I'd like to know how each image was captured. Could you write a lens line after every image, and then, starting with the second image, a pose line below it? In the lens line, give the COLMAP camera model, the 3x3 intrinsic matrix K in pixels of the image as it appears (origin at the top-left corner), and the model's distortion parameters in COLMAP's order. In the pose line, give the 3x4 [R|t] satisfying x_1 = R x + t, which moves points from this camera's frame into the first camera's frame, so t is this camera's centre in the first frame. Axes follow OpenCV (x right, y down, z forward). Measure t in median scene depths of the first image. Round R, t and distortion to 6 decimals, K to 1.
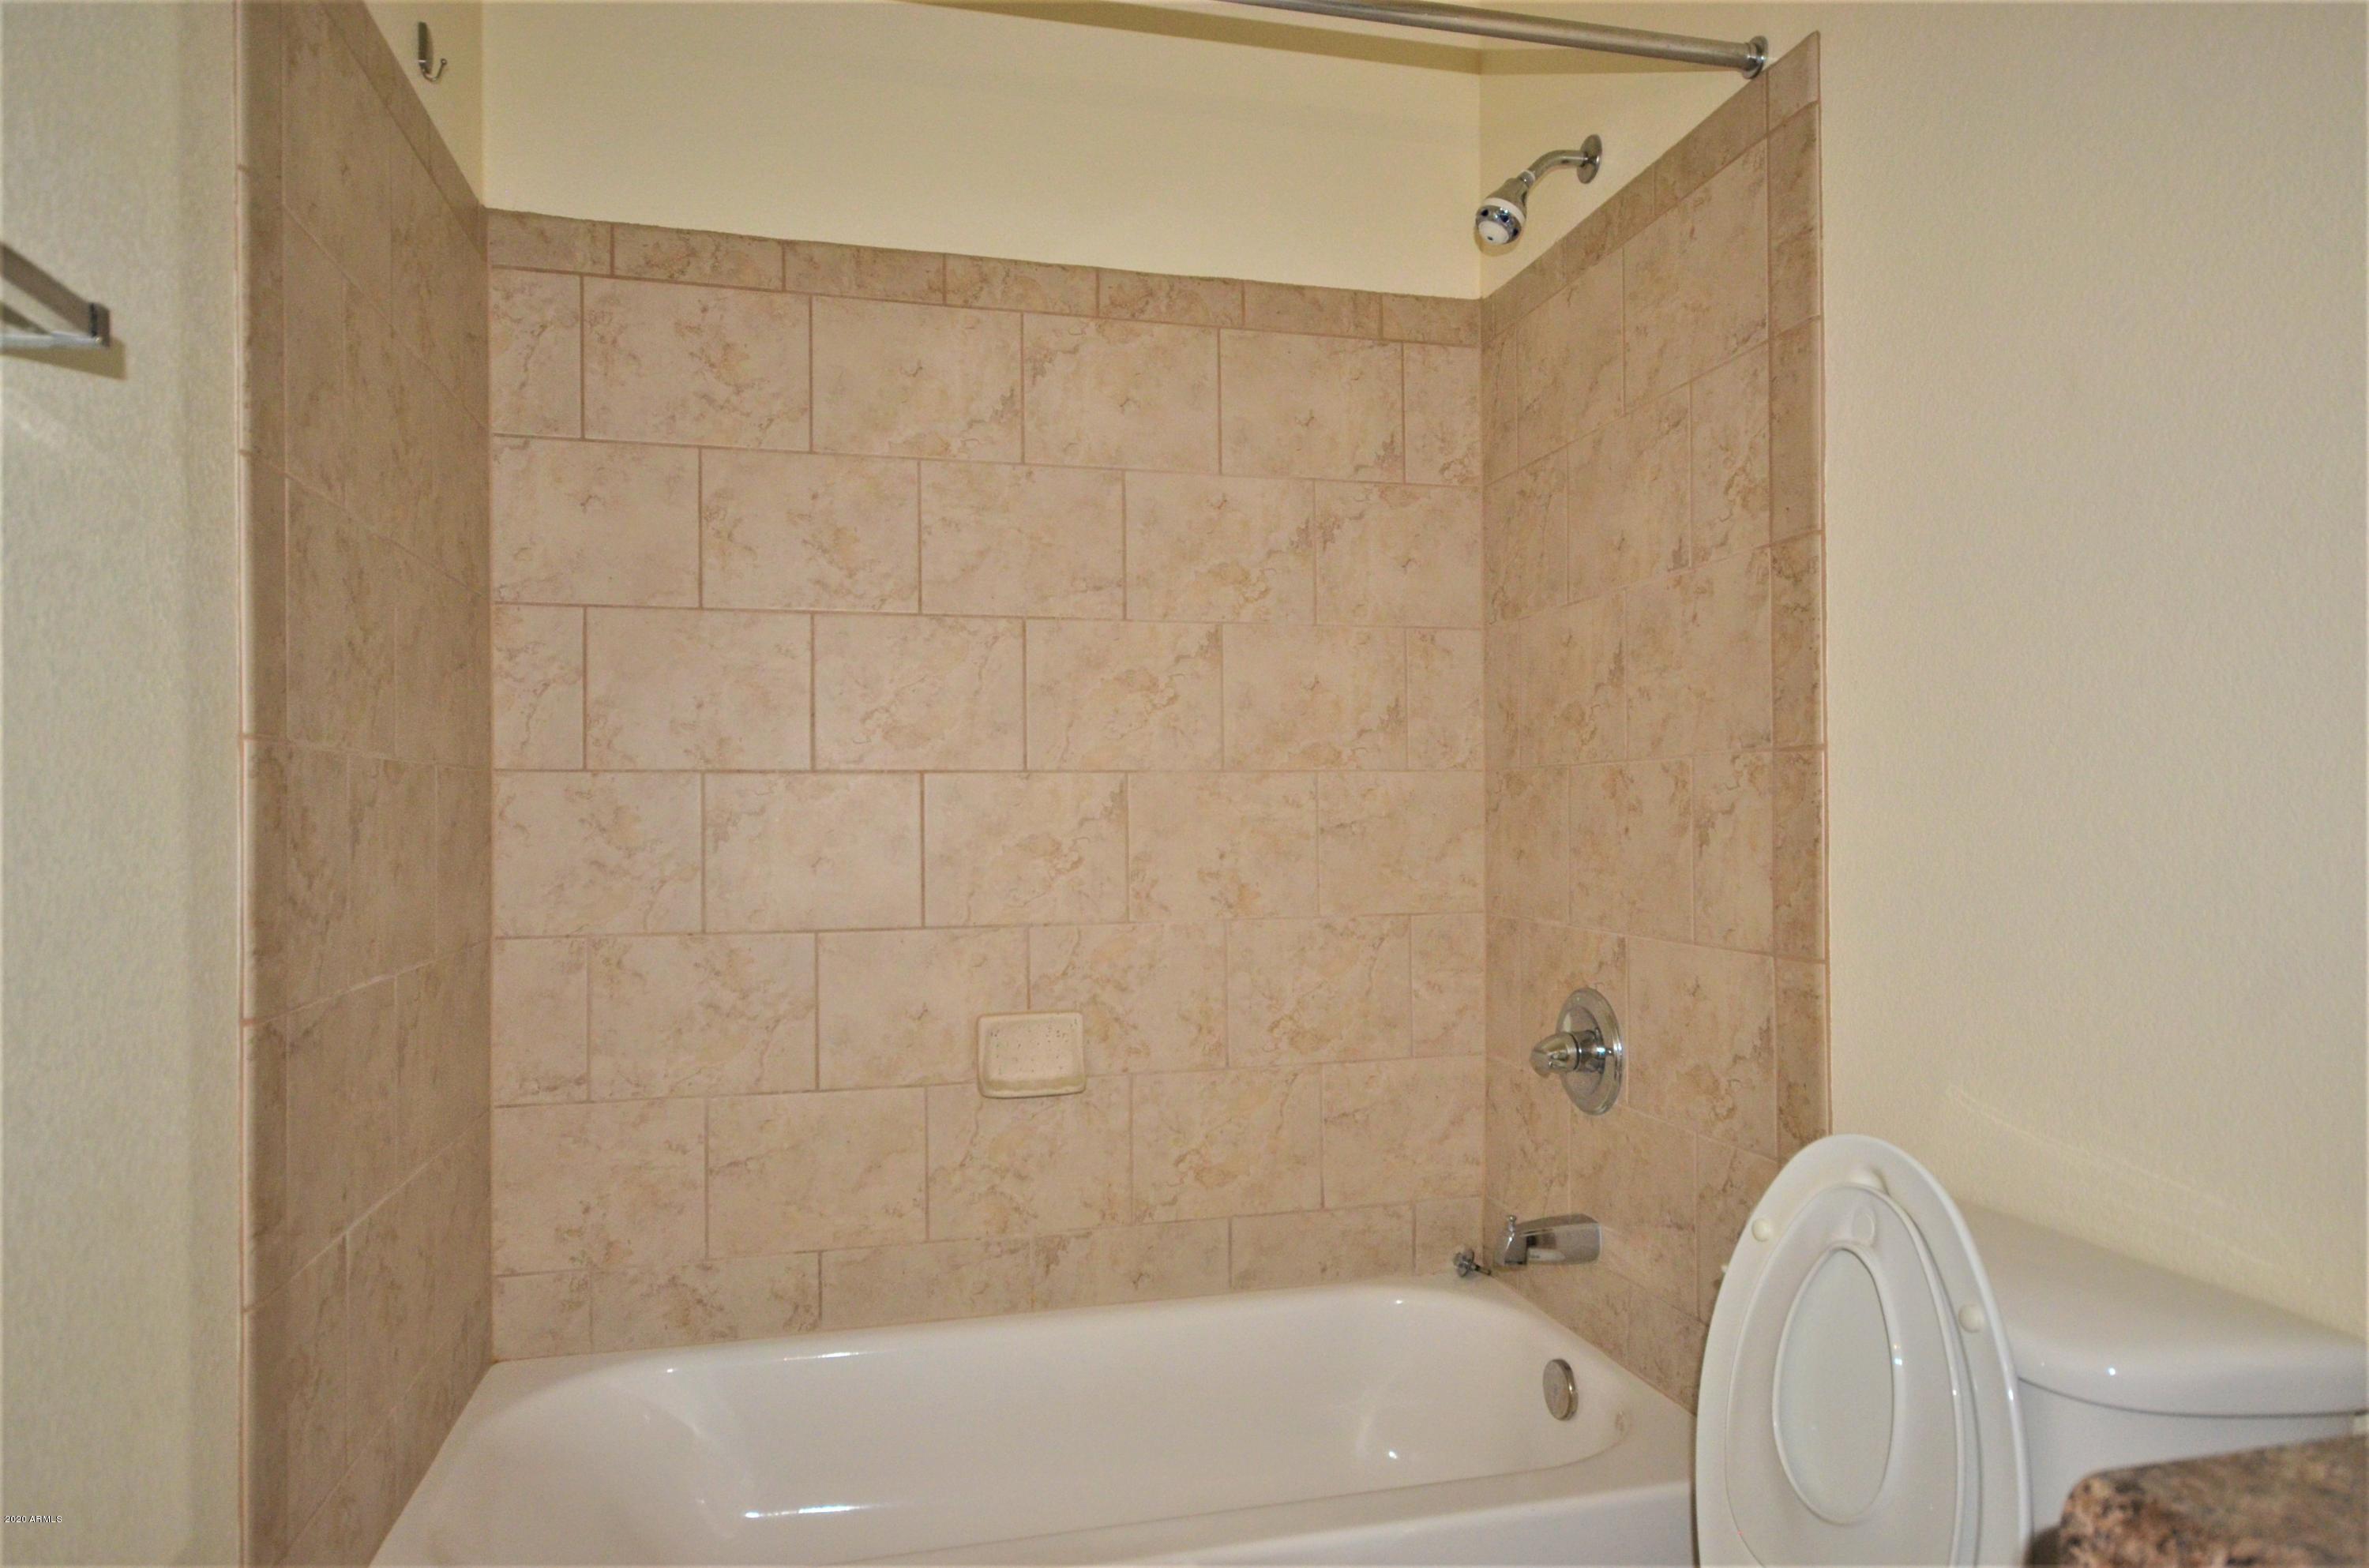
lens RADIAL K [[1416.2, 0, 1195.9], [0, 1416.2, 805.3], [0, 0, 1]] dist [0.015738, 0.001456]
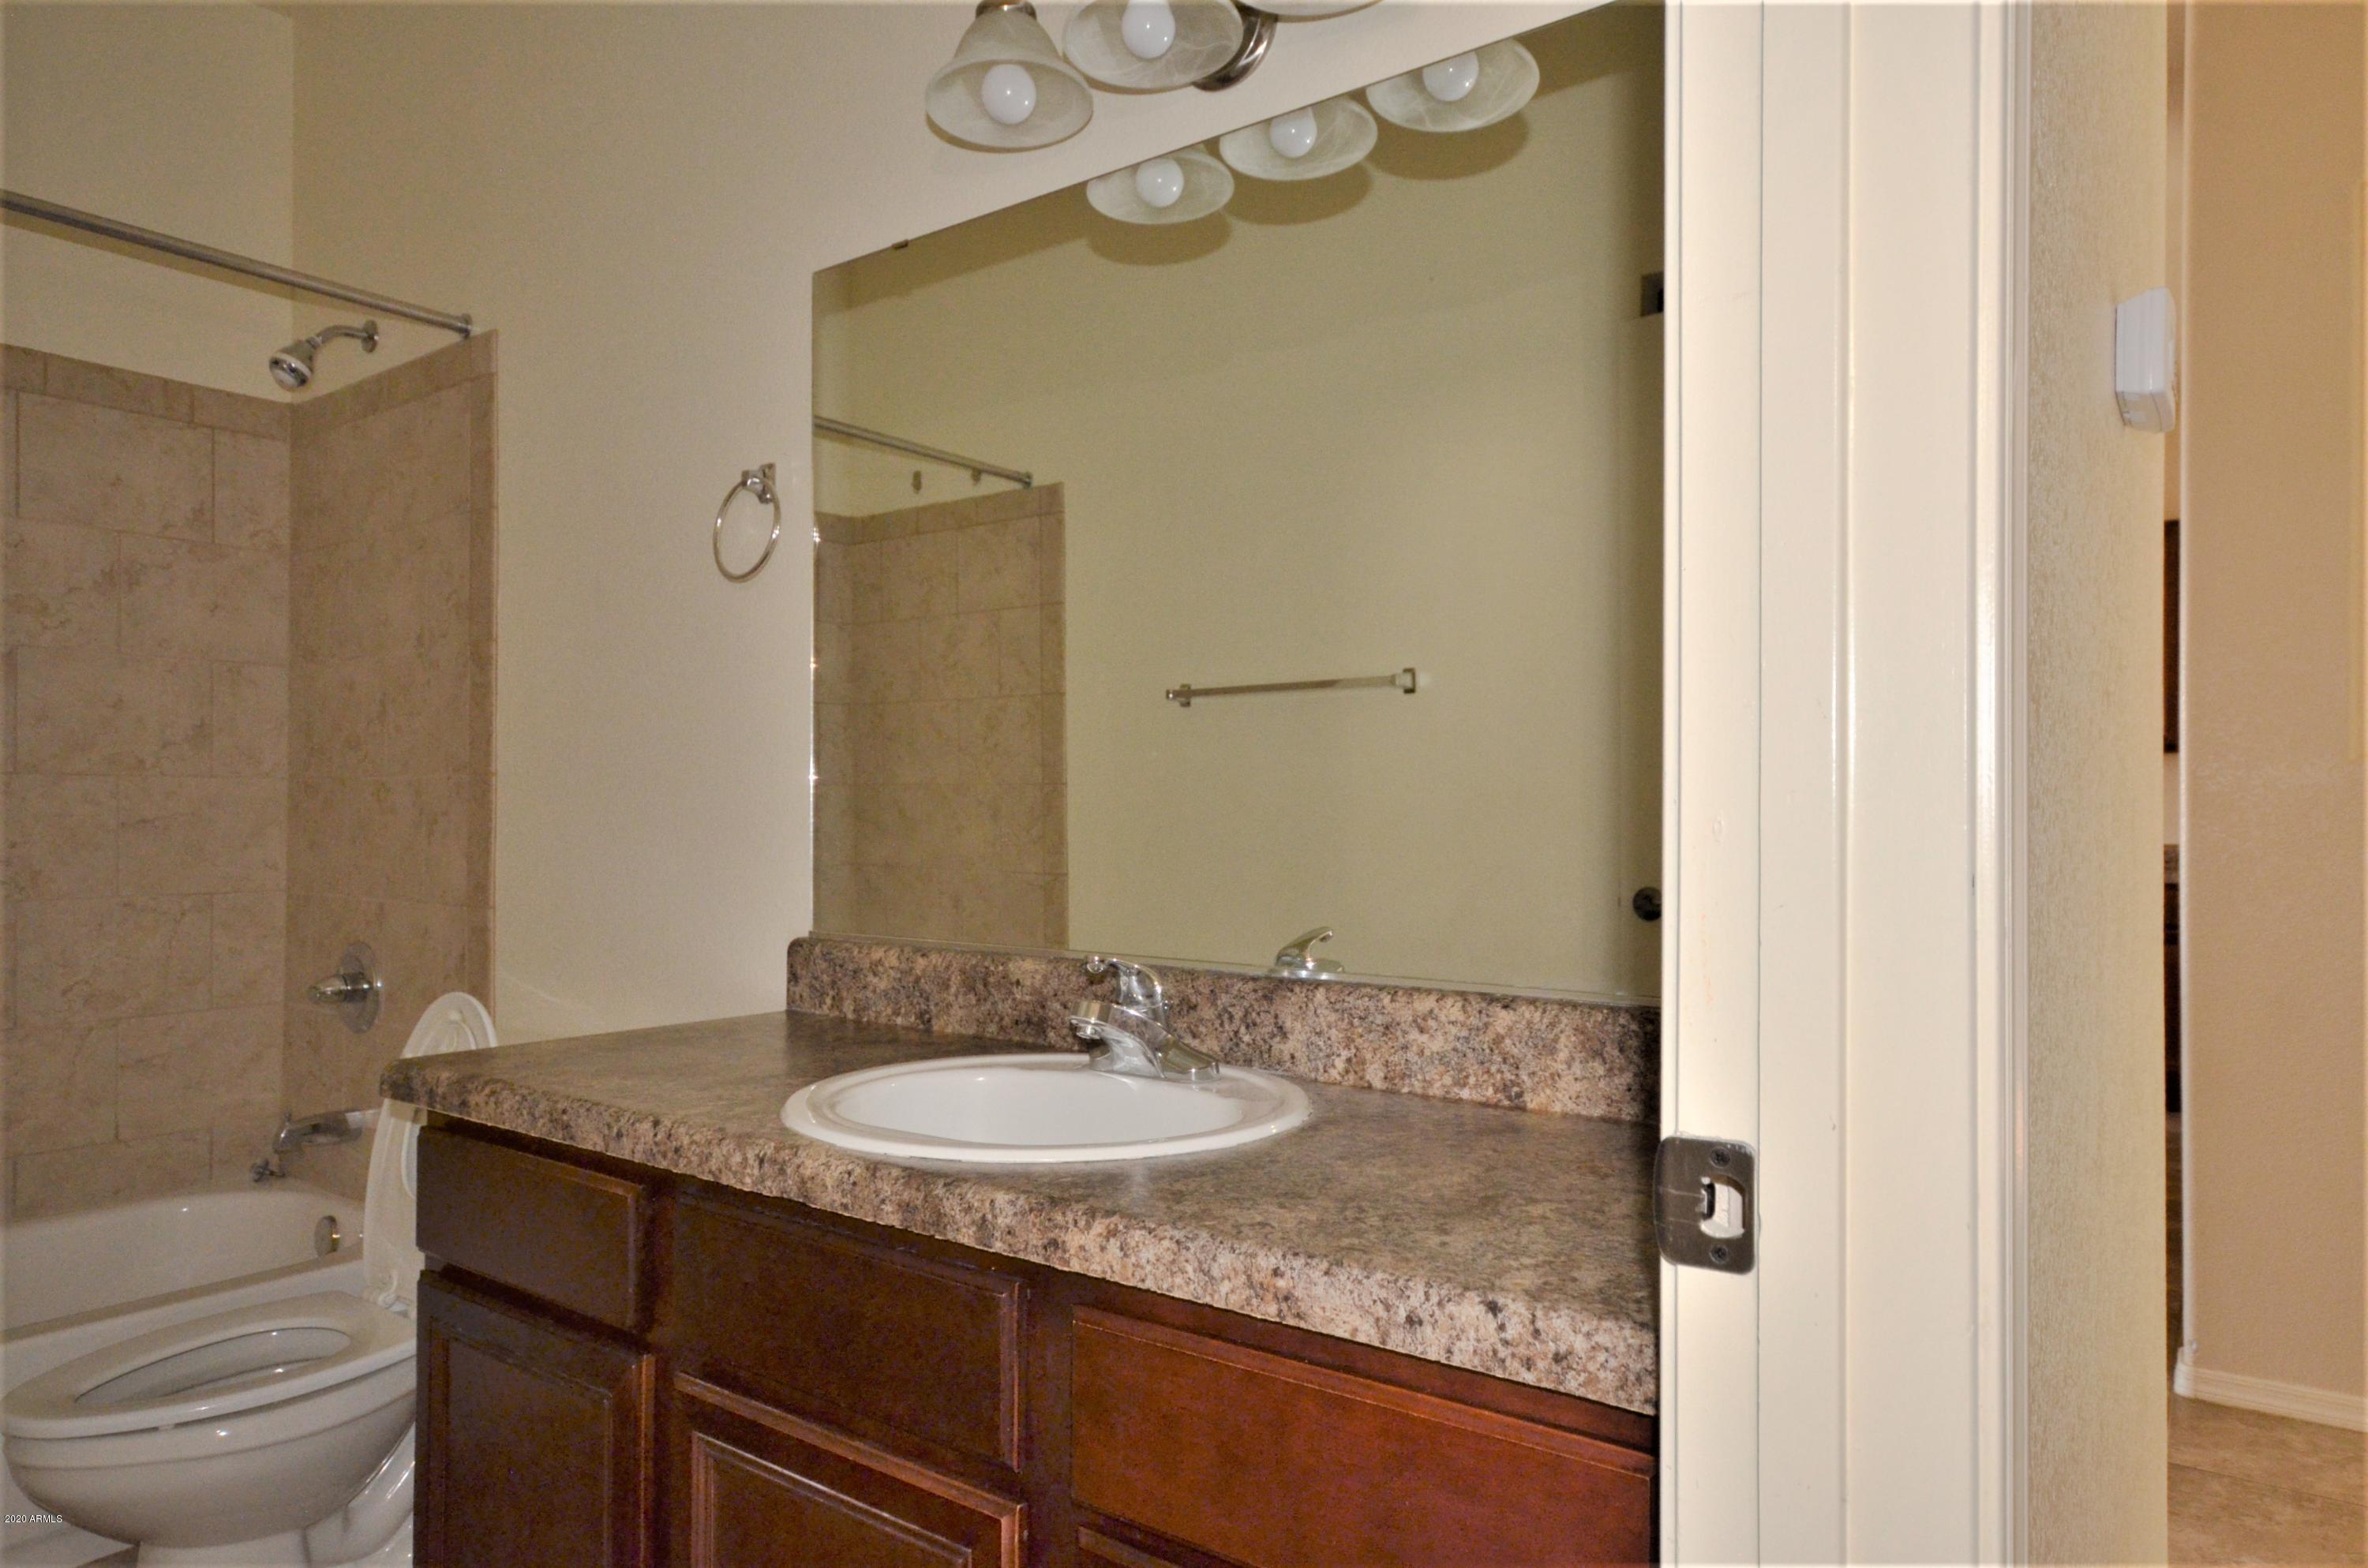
lens RADIAL K [[1445.2, 0, 1191.7], [0, 1445.2, 809.8], [0, 0, 1]] dist [-0.001673, 0.015659]
pose [[0.774666, 0.015557, 0.632179, 0.013157], [-0.015984, 0.999860, -0.005018, -0.003267], [-0.632168, -0.006217, 0.774806, -0.527260]]
